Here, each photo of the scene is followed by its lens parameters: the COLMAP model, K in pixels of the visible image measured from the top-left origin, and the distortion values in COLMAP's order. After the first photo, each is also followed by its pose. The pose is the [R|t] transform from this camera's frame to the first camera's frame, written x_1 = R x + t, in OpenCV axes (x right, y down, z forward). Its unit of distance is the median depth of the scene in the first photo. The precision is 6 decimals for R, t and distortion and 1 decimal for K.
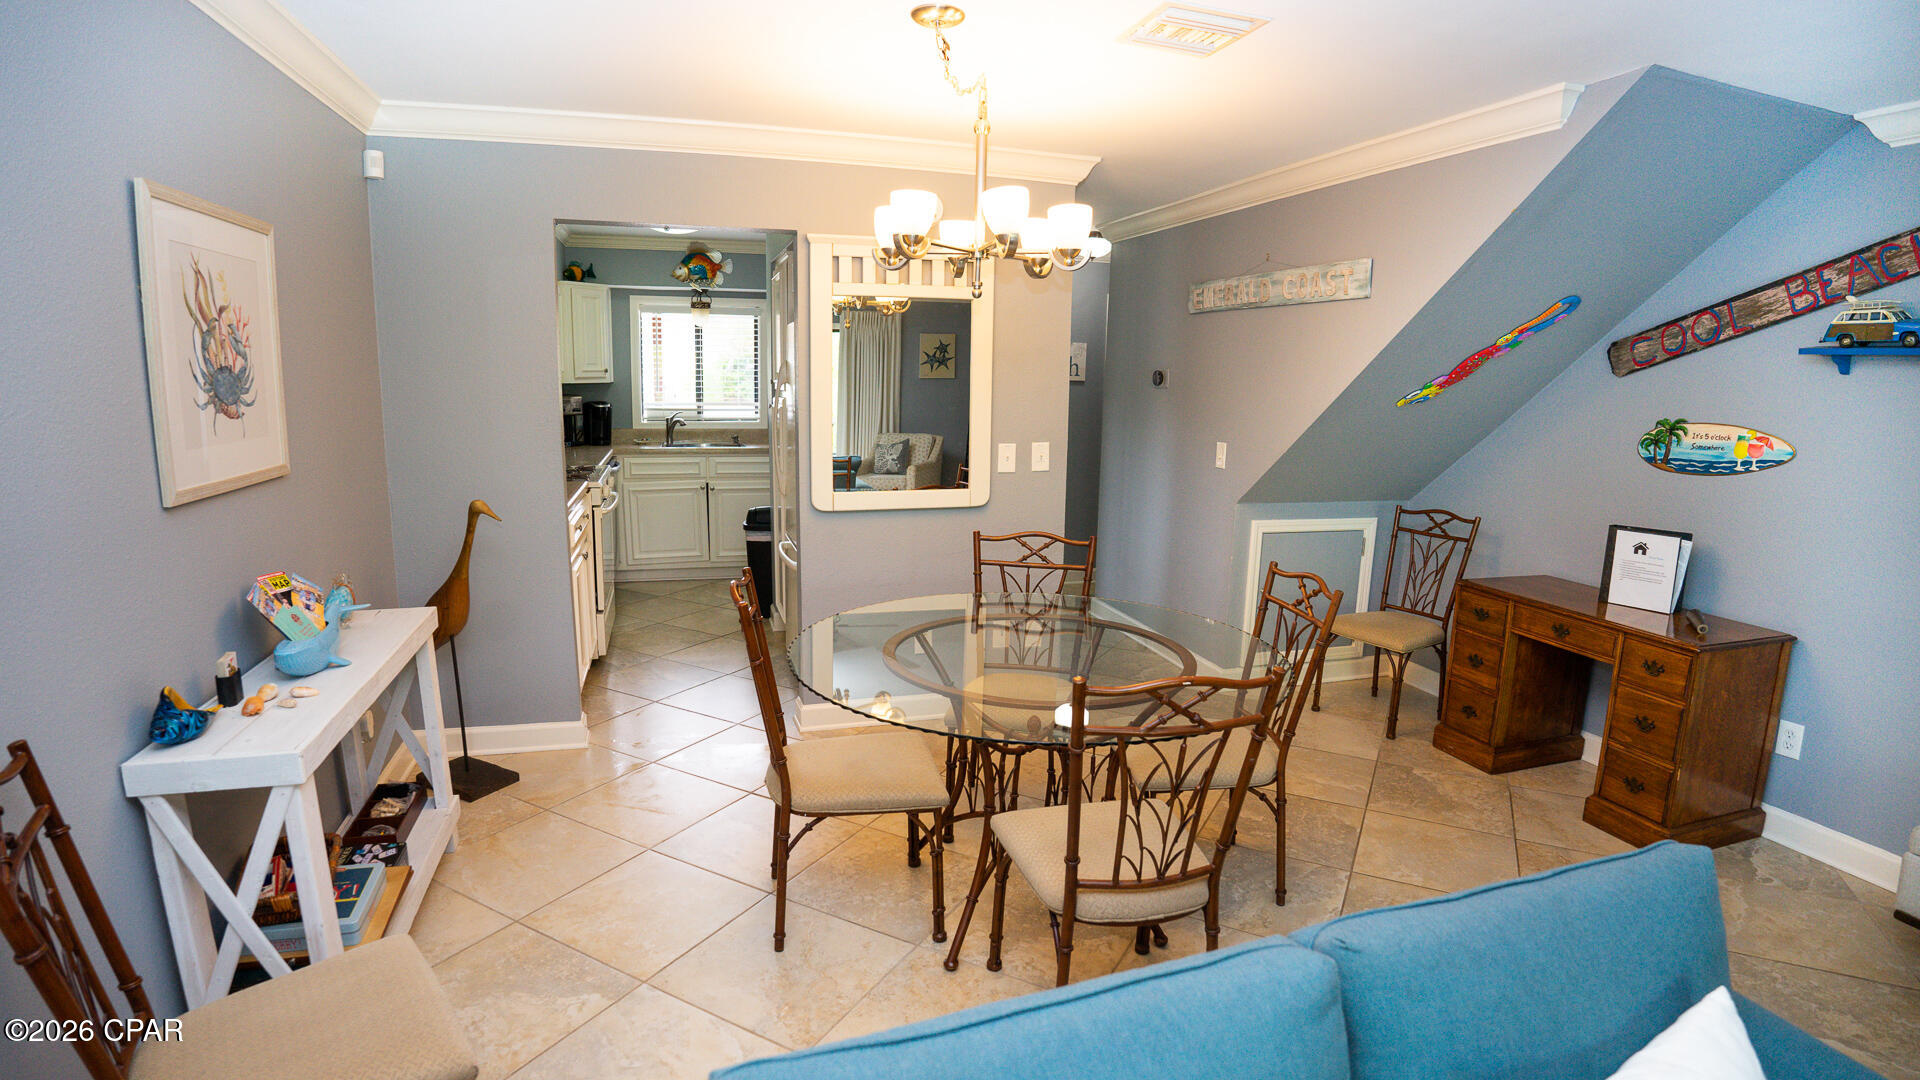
lens RADIAL K [[940.1, 0, 962.6], [0, 940.1, 544.2], [0, 0, 1]] dist [-0.104972, 0.021900]
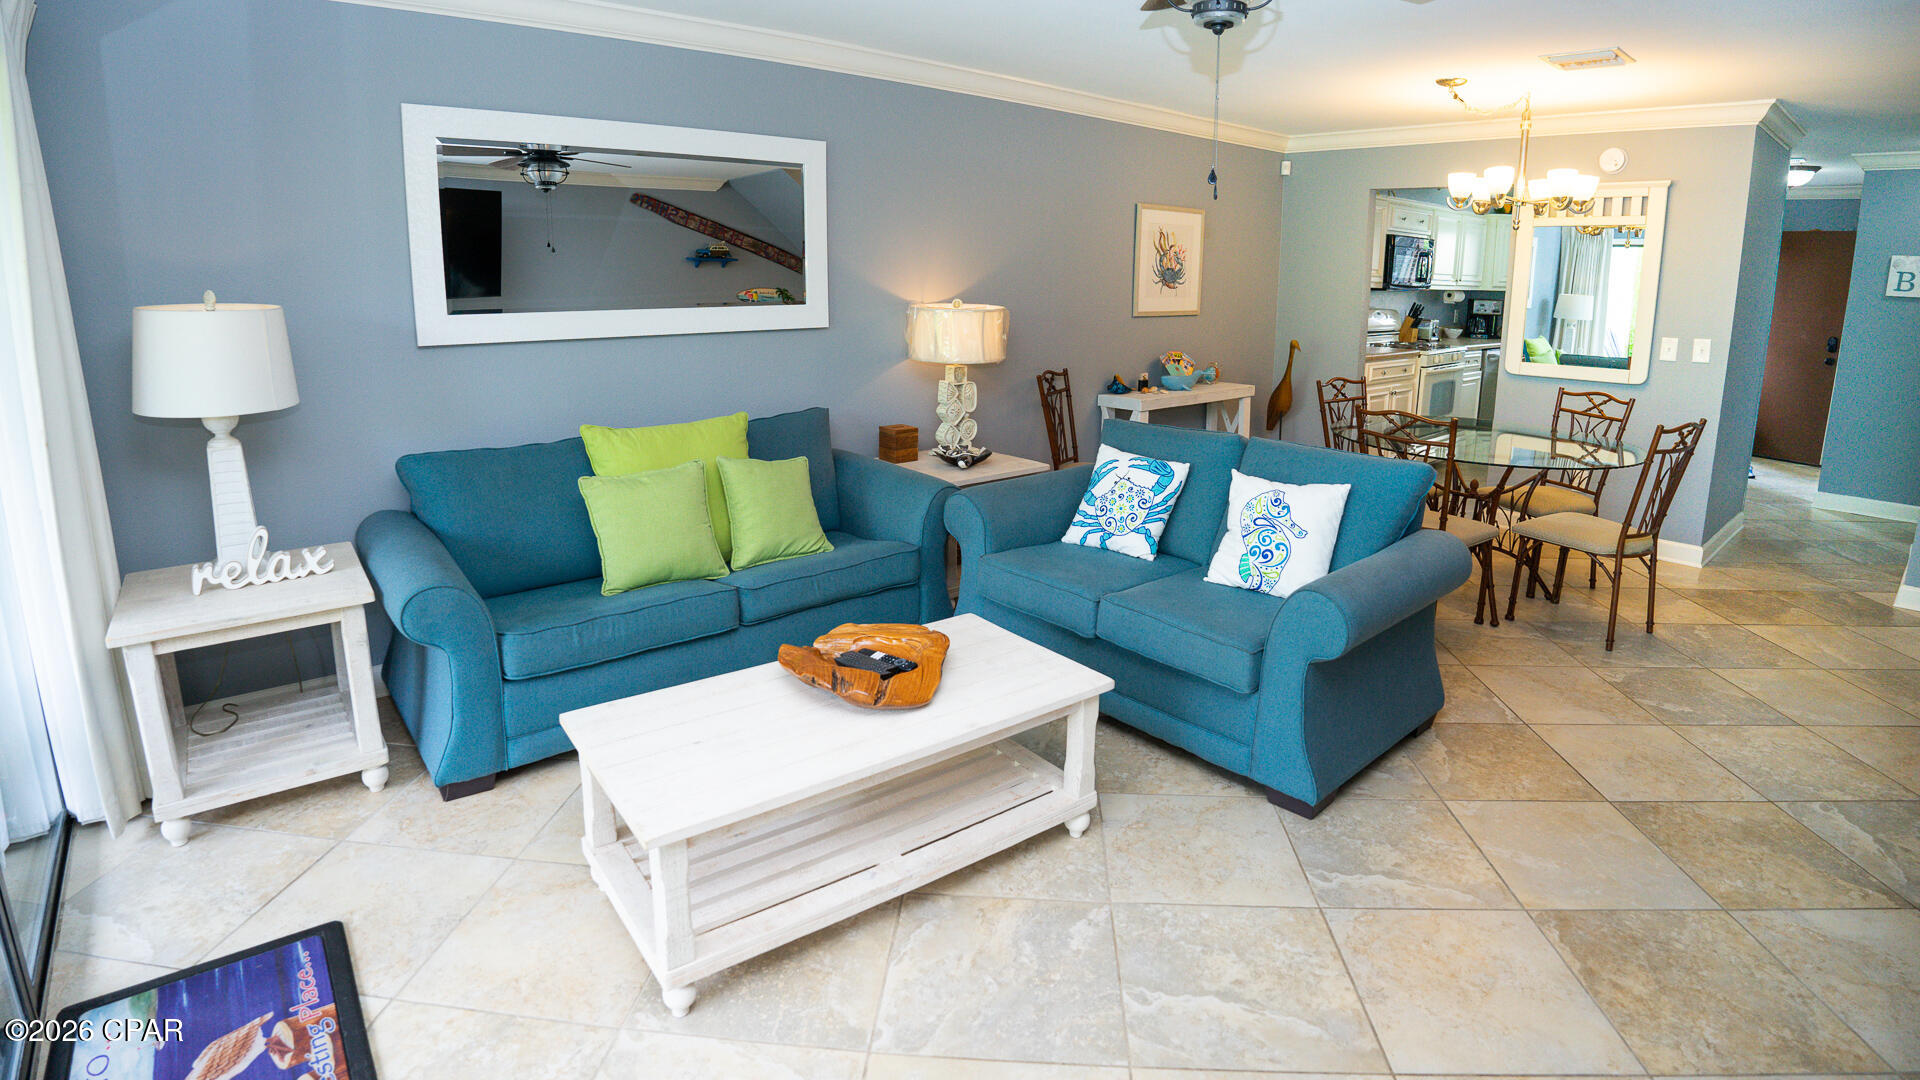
lens RADIAL K [[940.1, 0, 963.4], [0, 940.1, 446.0], [0, 0, 1]] dist [-0.104972, 0.021900]
pose [[0.403863, 0.150202, -0.902405, 0.882881], [-0.165753, 0.982117, 0.089288, 0.100743], [0.899678, 0.113516, 0.421537, -0.389288]]
